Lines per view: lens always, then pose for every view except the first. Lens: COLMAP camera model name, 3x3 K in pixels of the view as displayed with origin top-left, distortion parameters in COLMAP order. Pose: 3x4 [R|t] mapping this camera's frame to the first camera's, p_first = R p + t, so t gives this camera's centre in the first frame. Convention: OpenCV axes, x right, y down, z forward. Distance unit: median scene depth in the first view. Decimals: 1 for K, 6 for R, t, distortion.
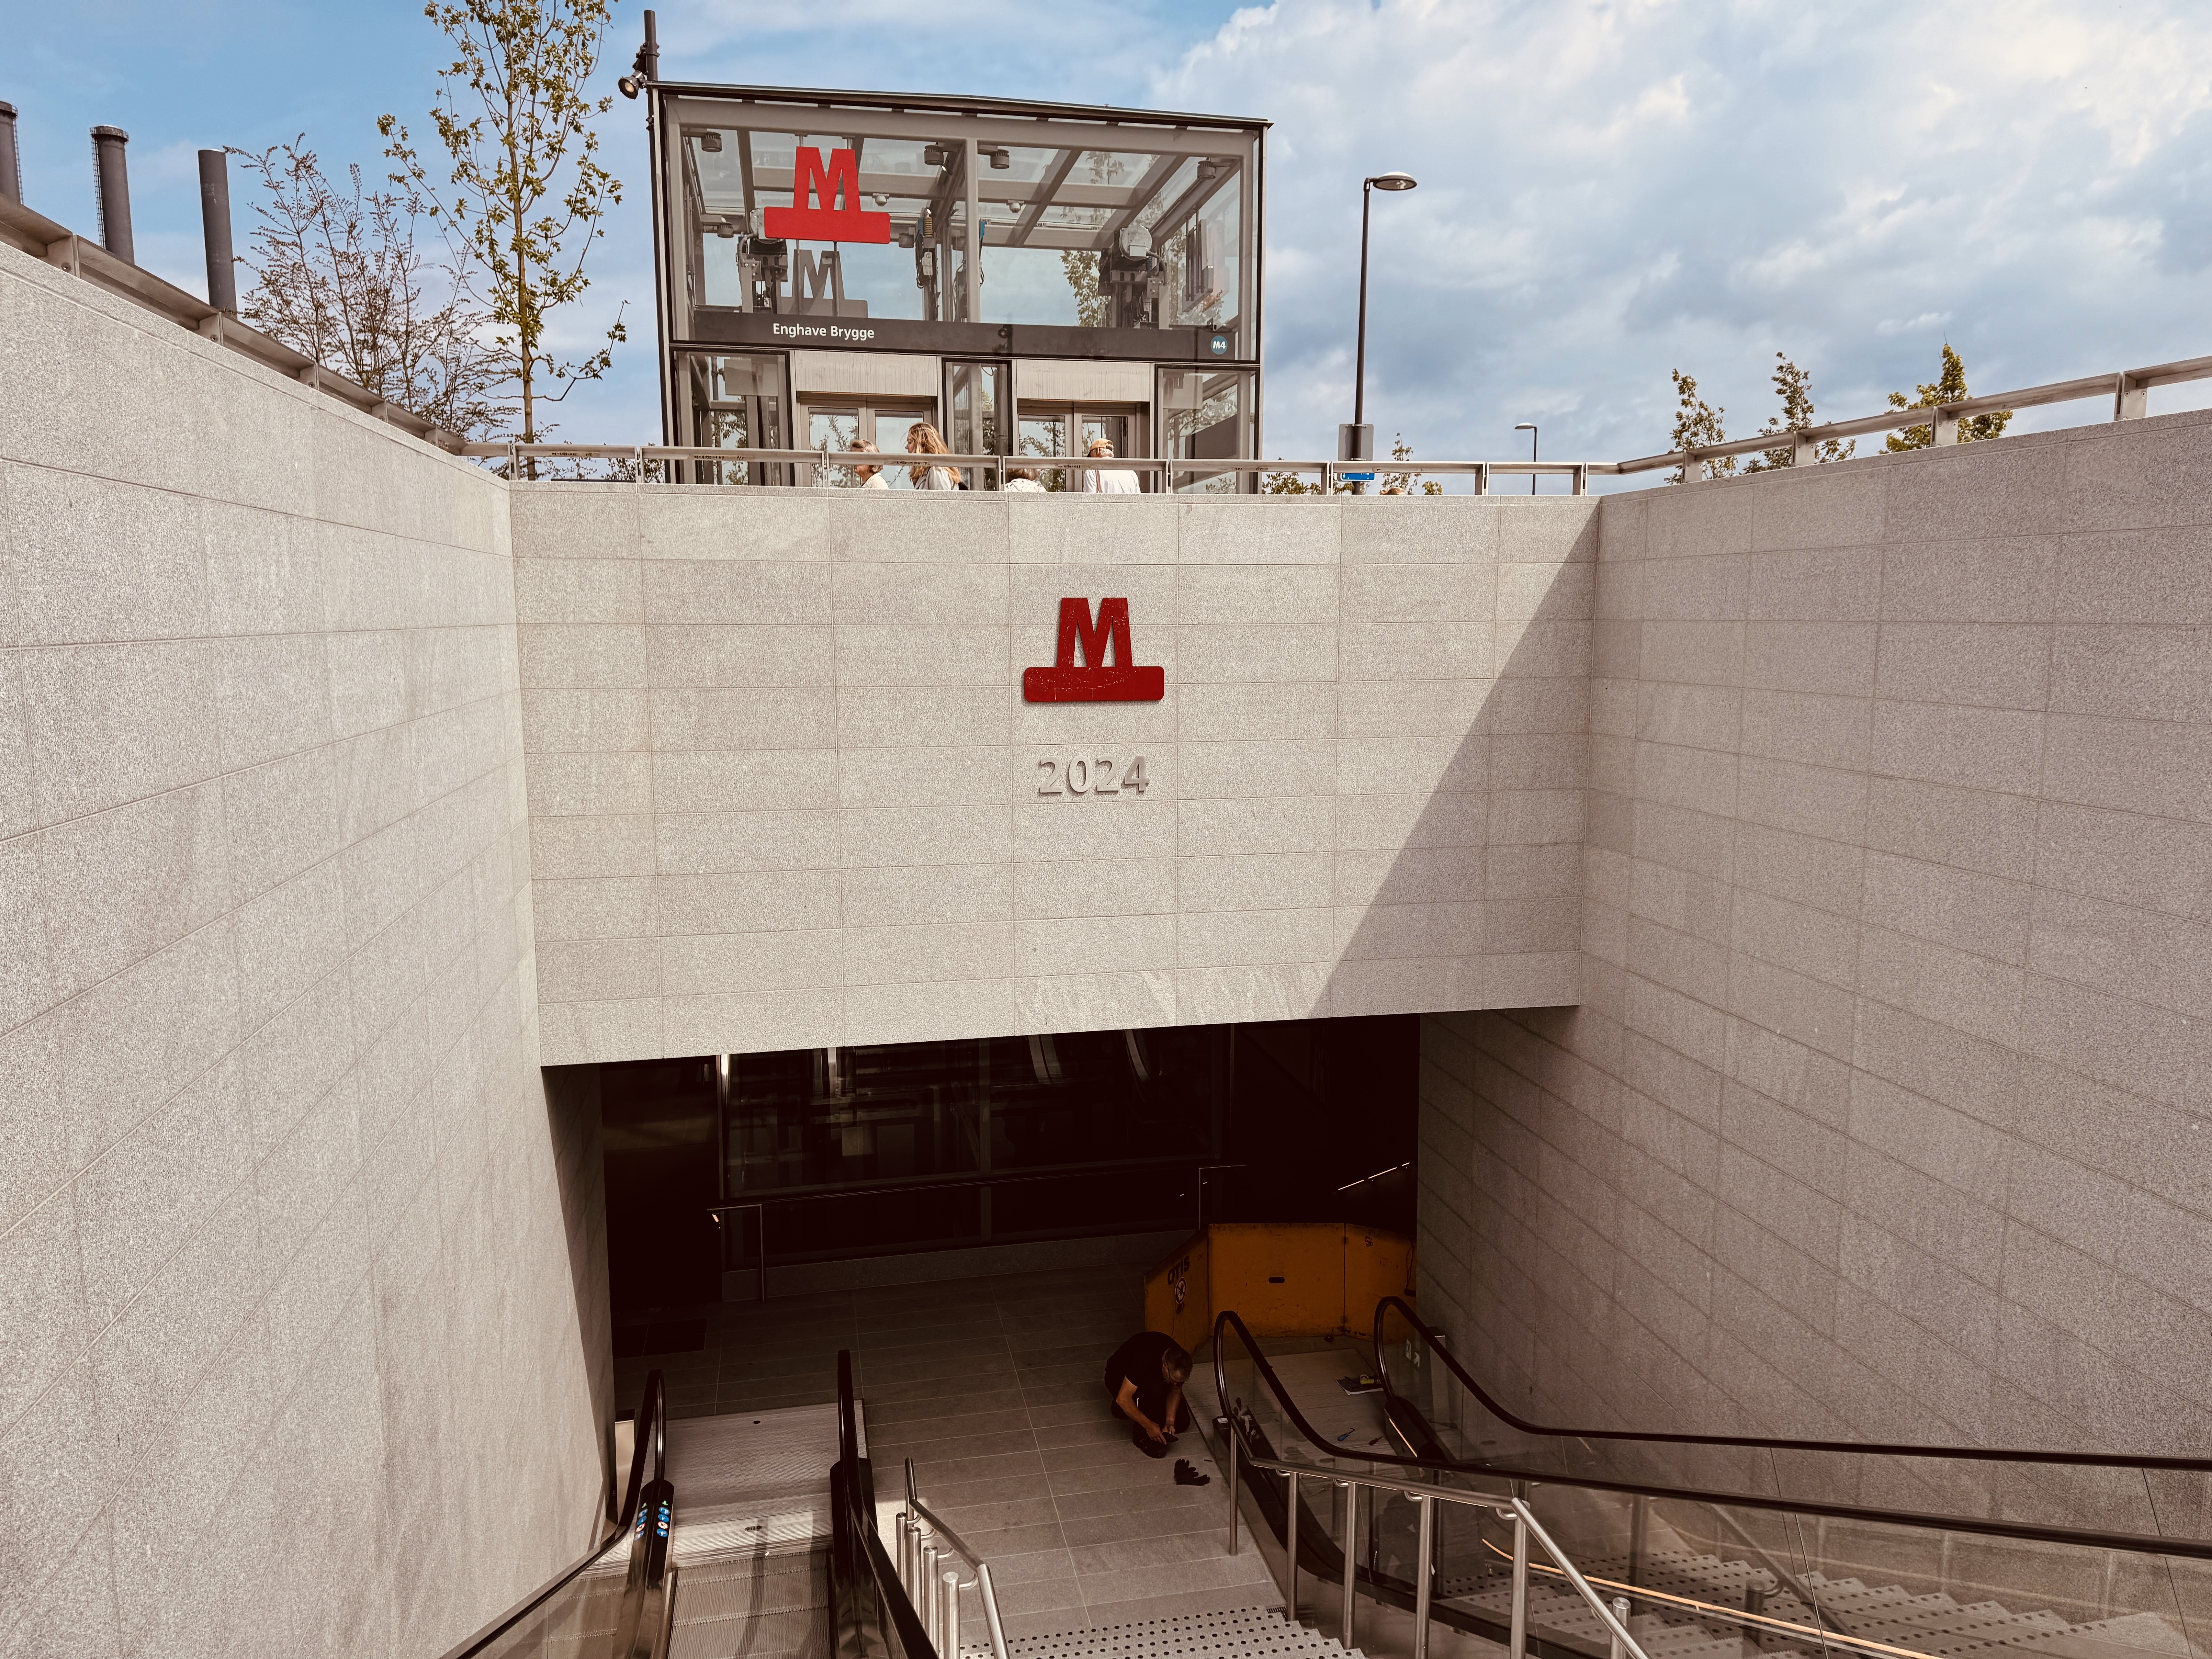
lens RADIAL K [[1539.0, 0, 1123.0], [0, 1539.0, 822.6], [0, 0, 1]] dist [0.107710, -0.170785]
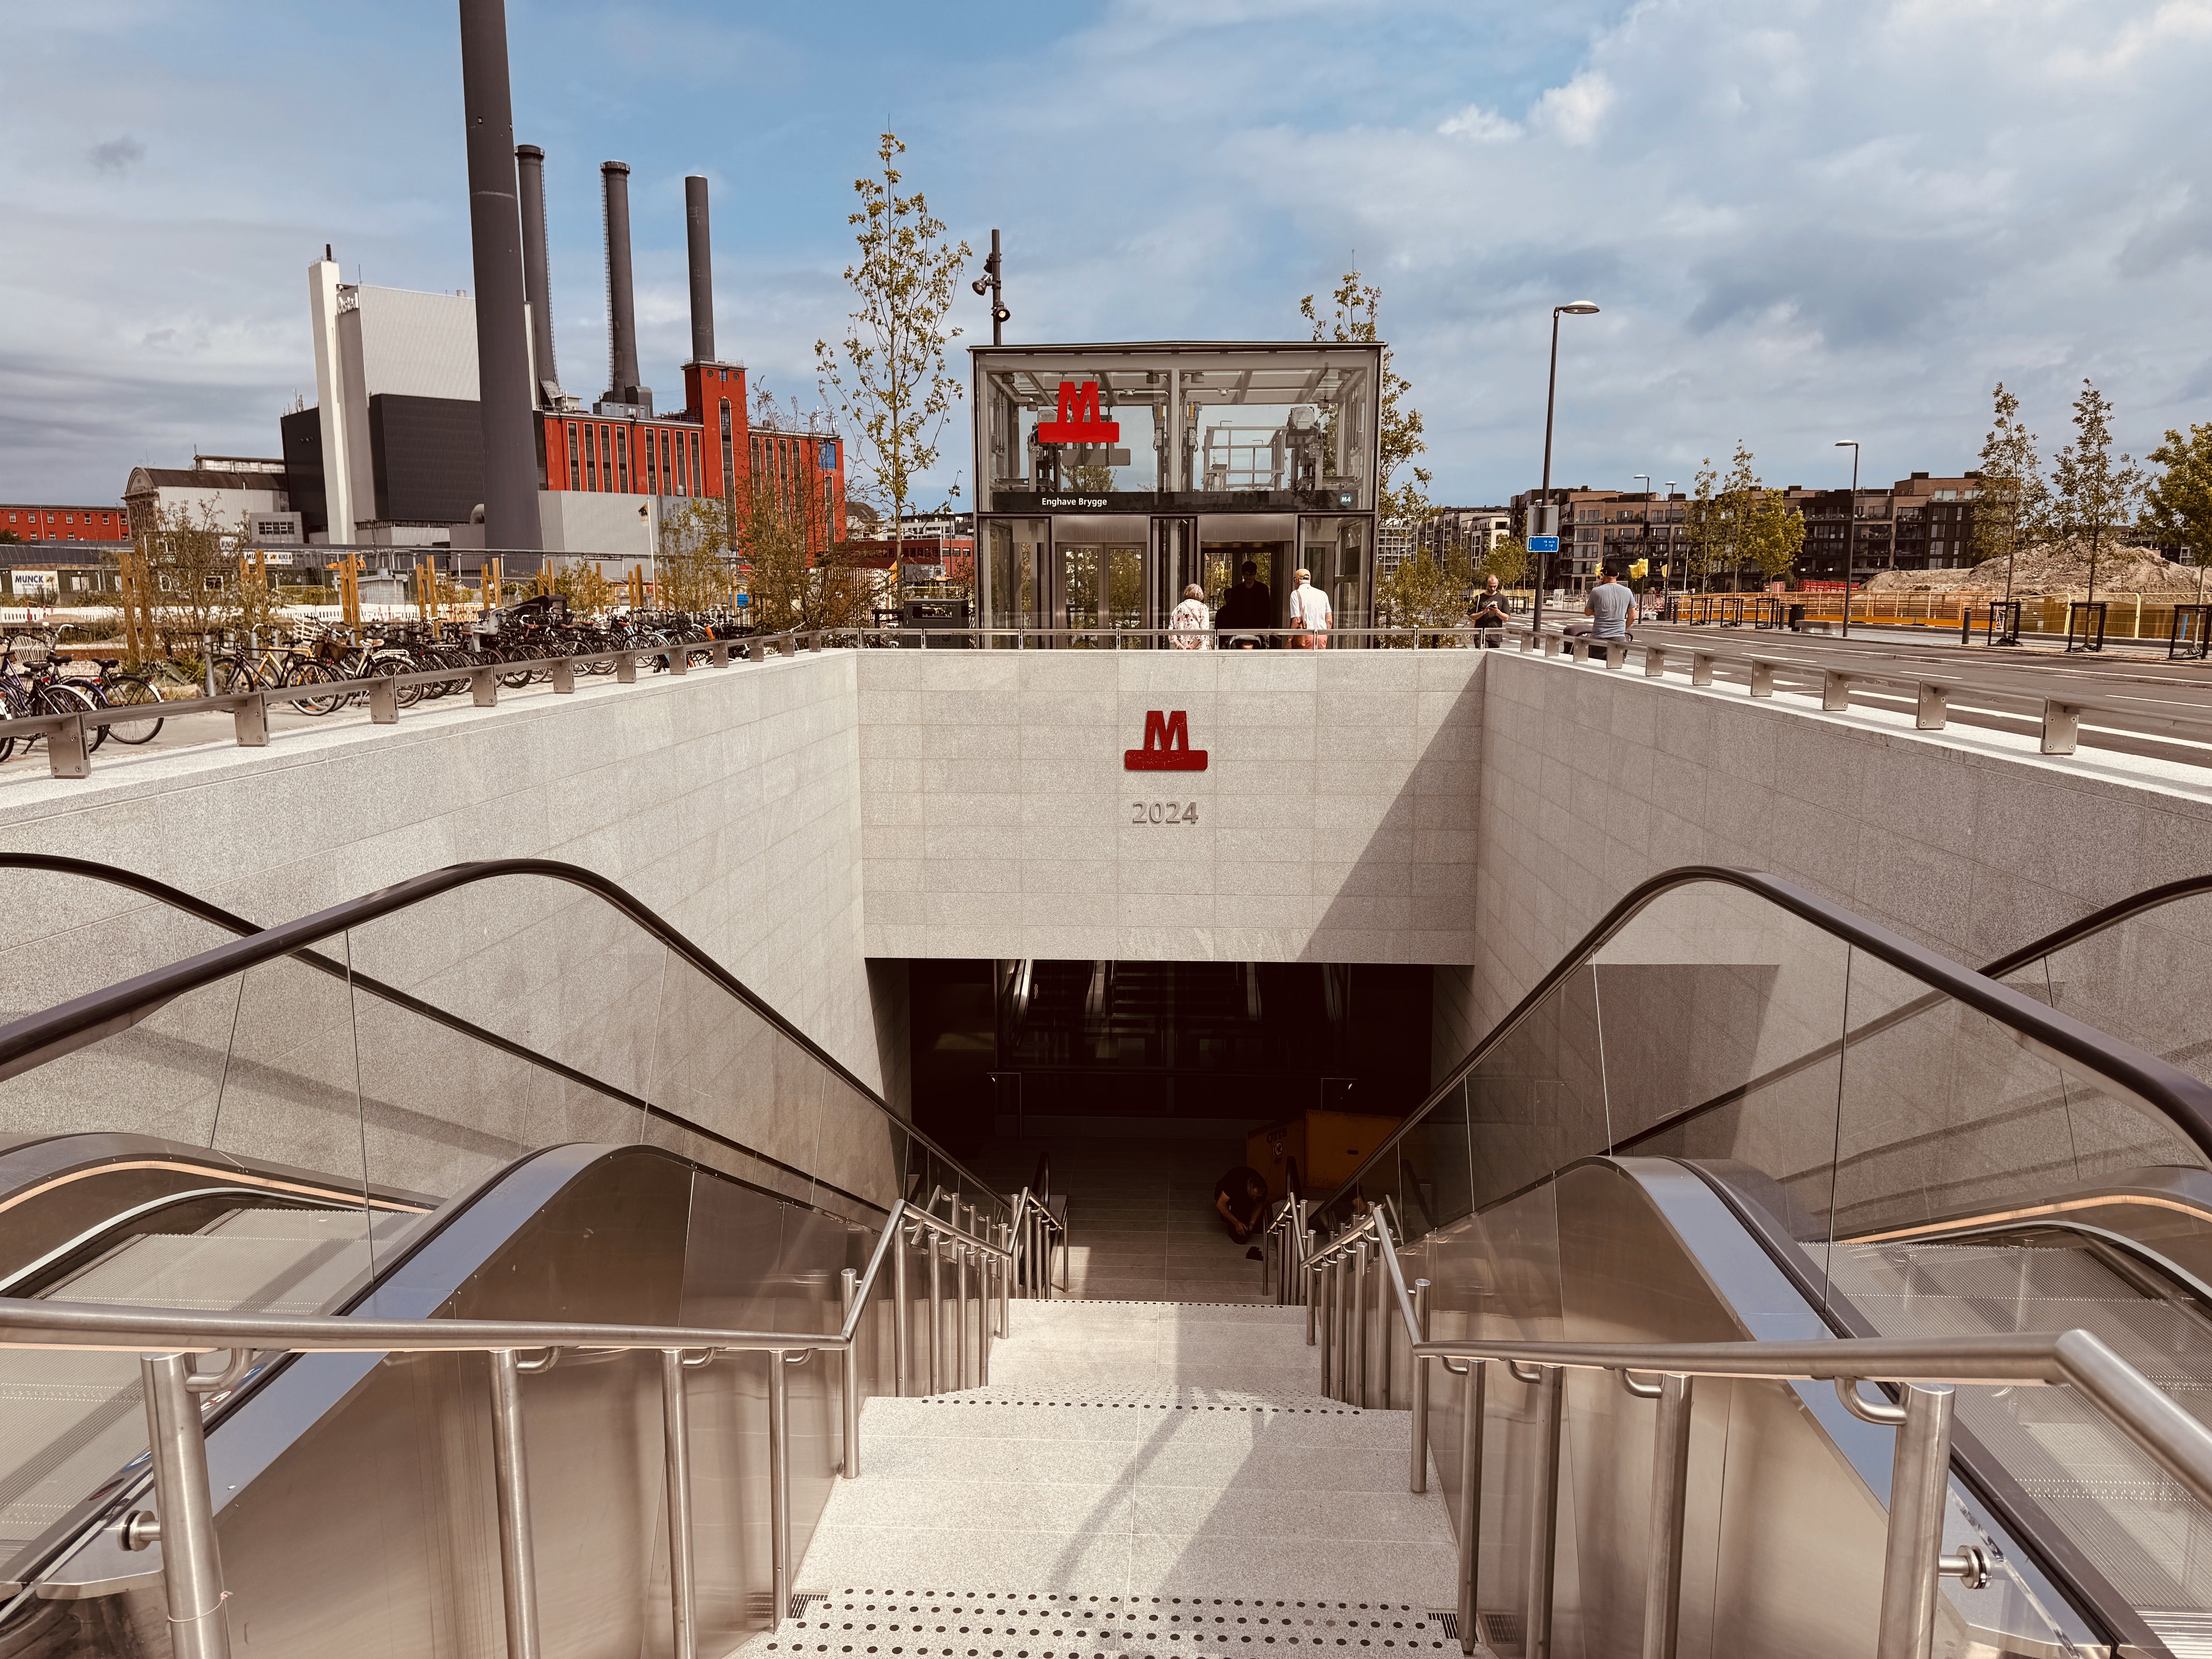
lens RADIAL K [[1539.0, 0, 1123.0], [0, 1539.0, 822.6], [0, 0, 1]] dist [0.107710, -0.170785]
pose [[0.967585, 0.040493, -0.249278, 0.361524], [-0.036111, 0.999103, 0.022129, -0.054886], [0.249950, -0.012409, 0.968179, -0.677047]]
